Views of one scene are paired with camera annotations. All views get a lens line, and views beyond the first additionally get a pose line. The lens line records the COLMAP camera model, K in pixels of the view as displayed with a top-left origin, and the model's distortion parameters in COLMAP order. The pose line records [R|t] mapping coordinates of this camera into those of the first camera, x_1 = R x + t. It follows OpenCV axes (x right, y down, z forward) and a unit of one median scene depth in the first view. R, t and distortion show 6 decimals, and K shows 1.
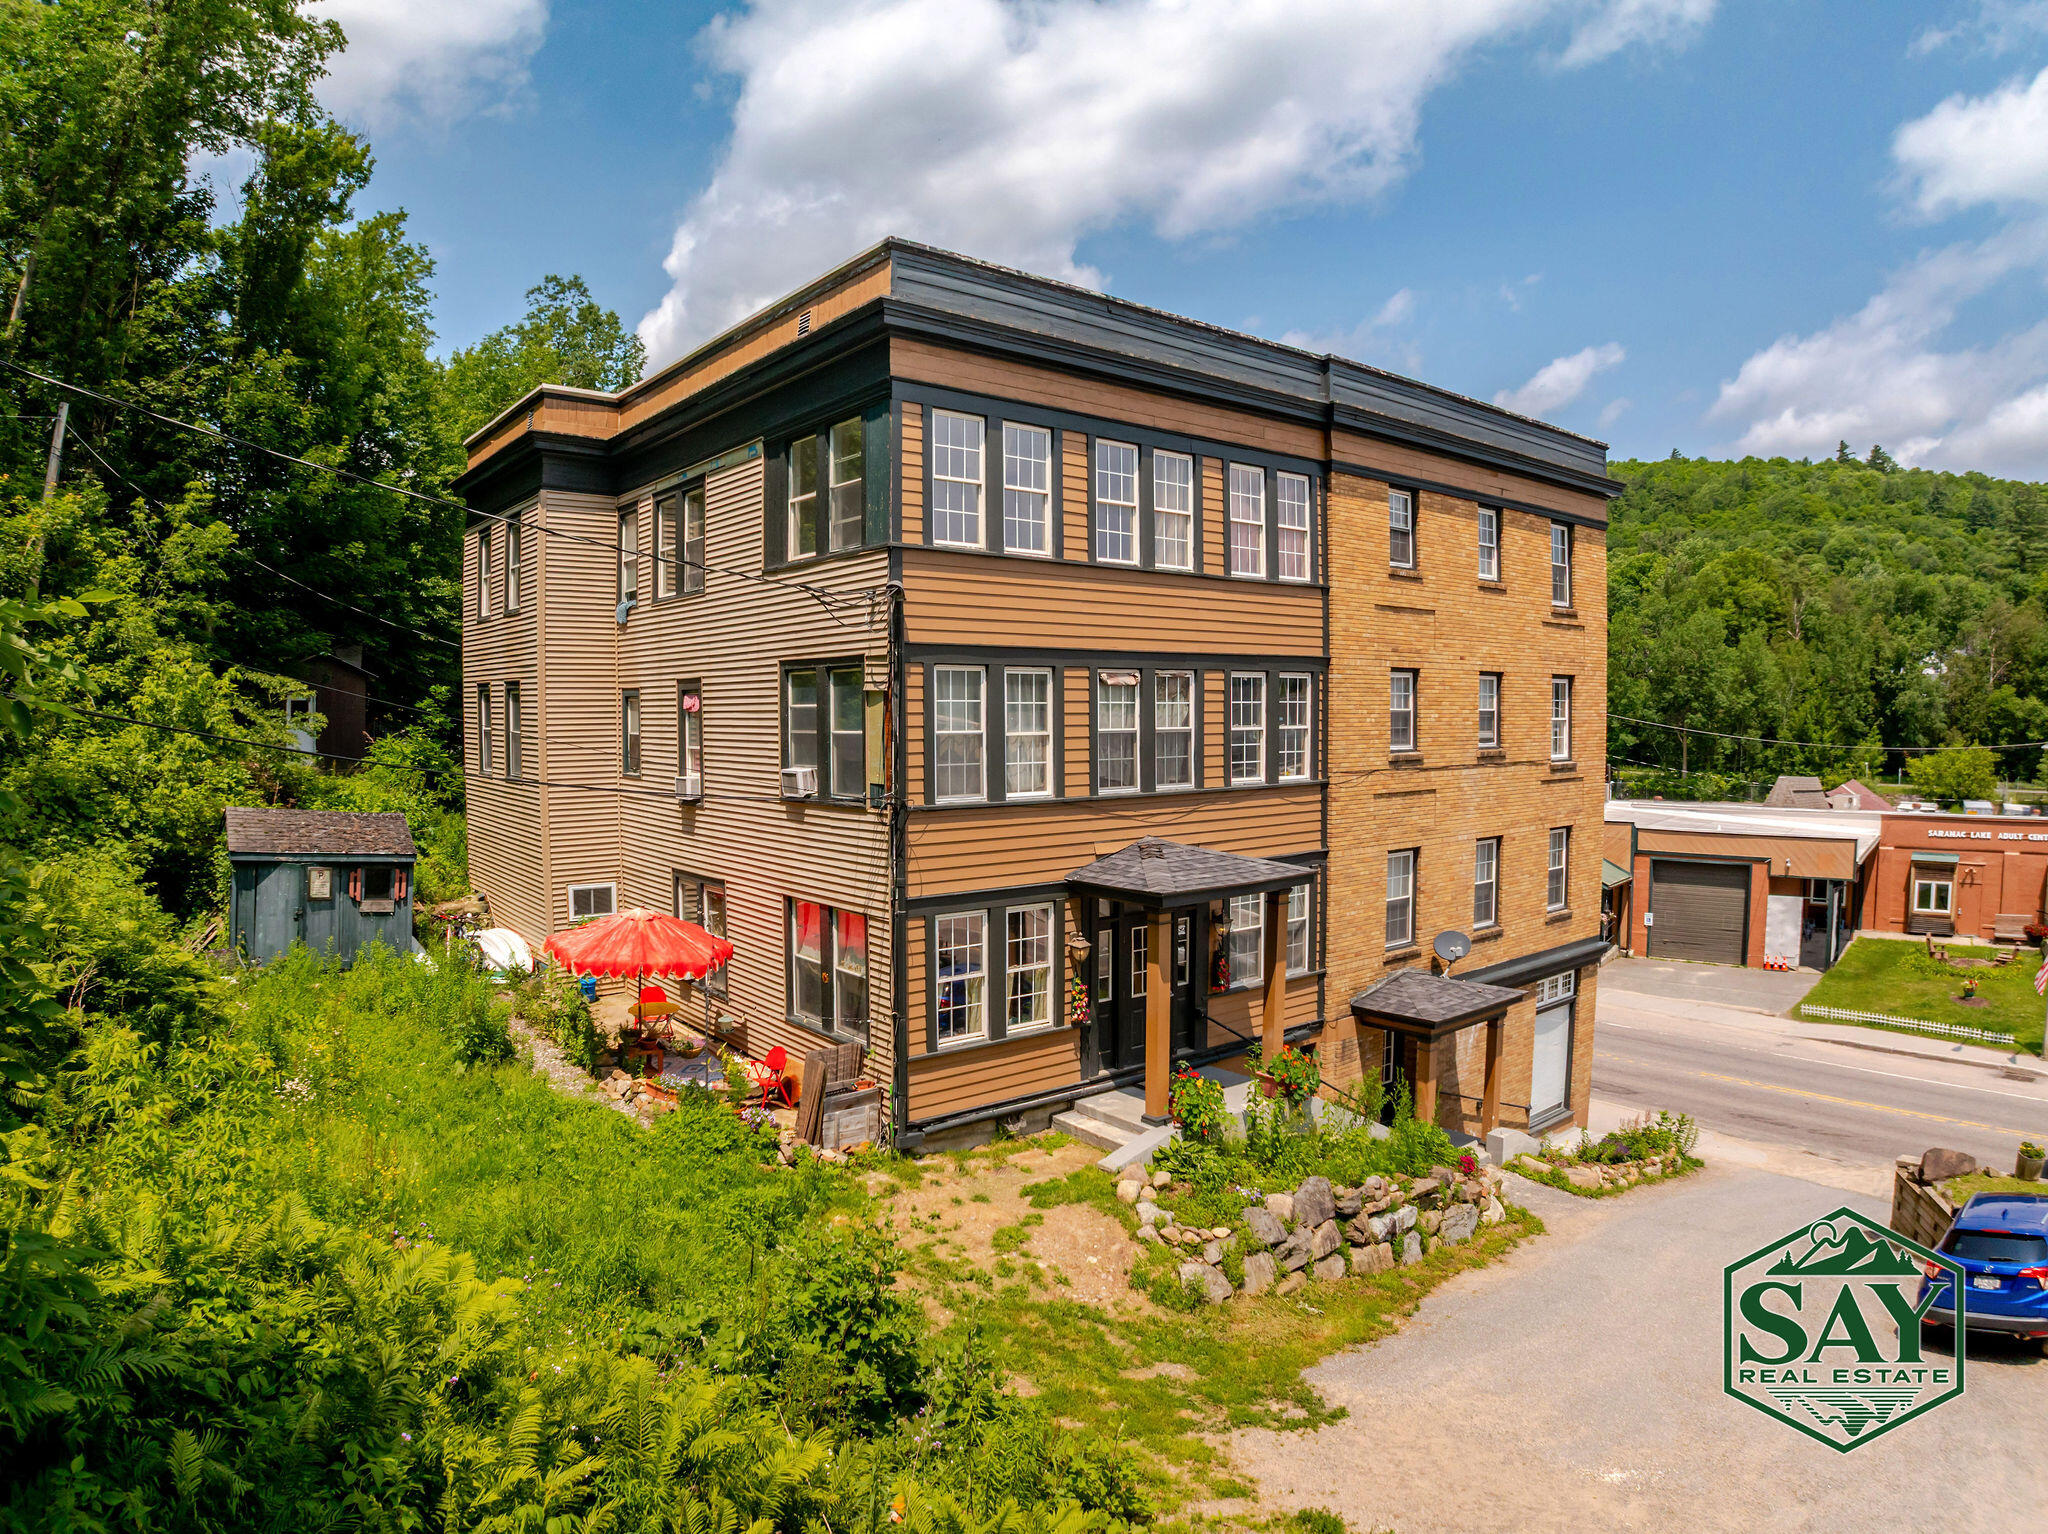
lens RADIAL K [[1269.9, 0, 1032.7], [0, 1269.9, 753.0], [0, 0, 1]] dist [-0.208424, 0.032965]
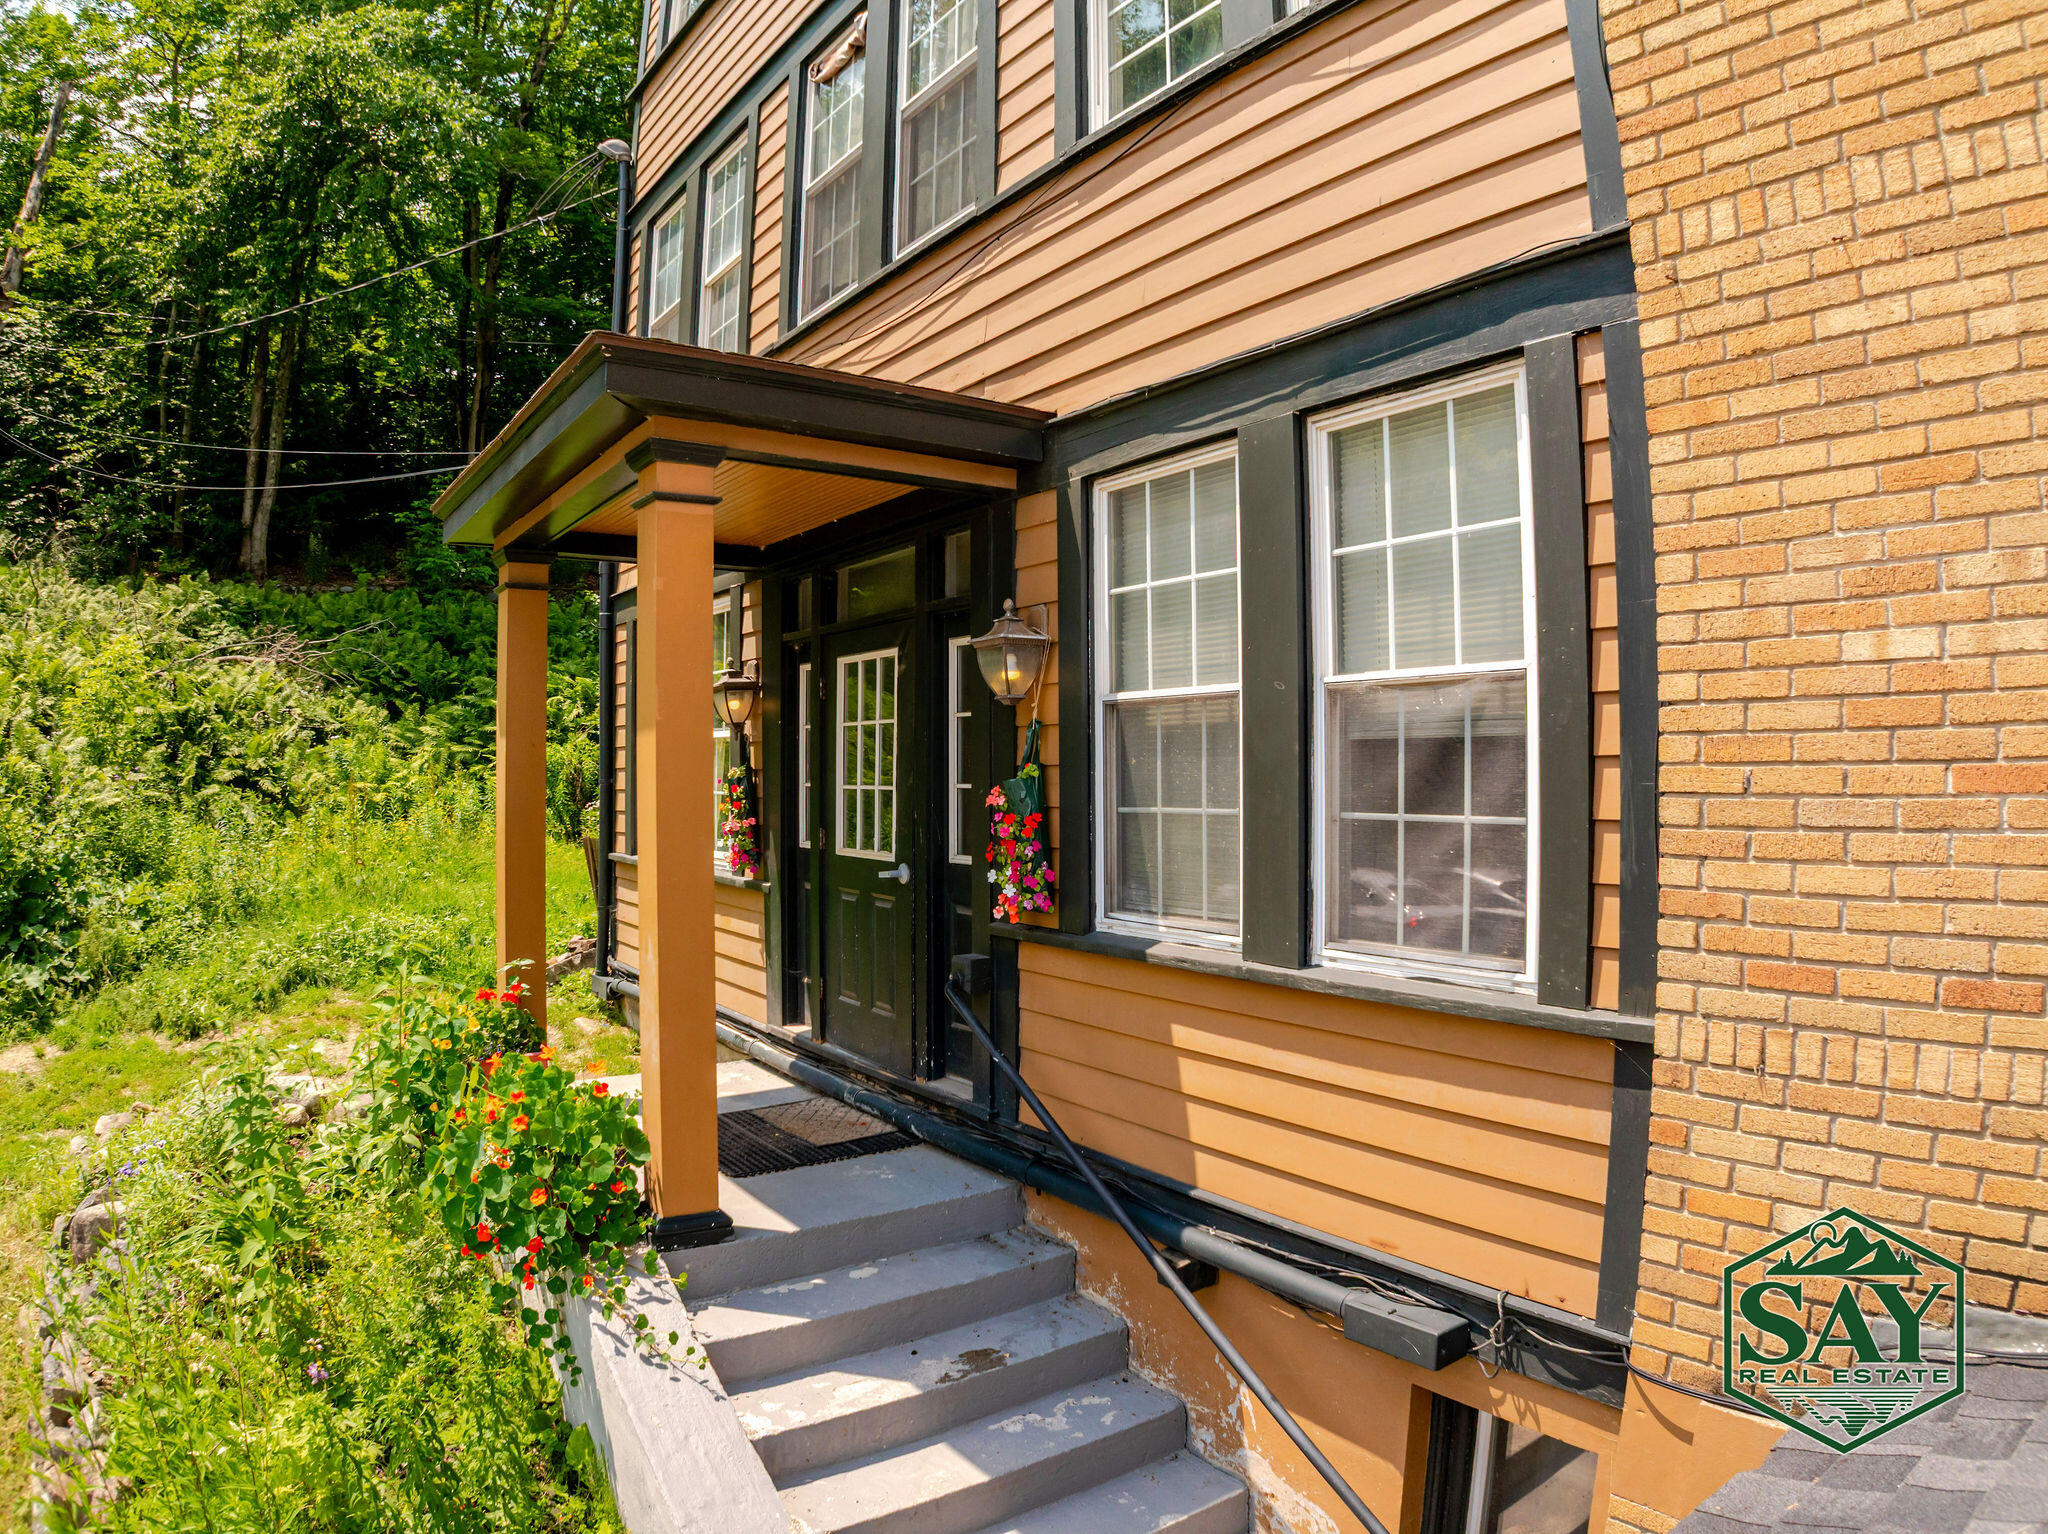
lens RADIAL K [[1269.9, 0, 1032.7], [0, 1269.9, 753.0], [0, 0, 1]] dist [-0.208424, 0.032965]
pose [[-0.057290, -0.012913, -0.998274, 0.392344], [-0.034243, 0.999353, -0.010961, 0.151561], [0.997770, 0.033556, -0.057695, 0.968749]]
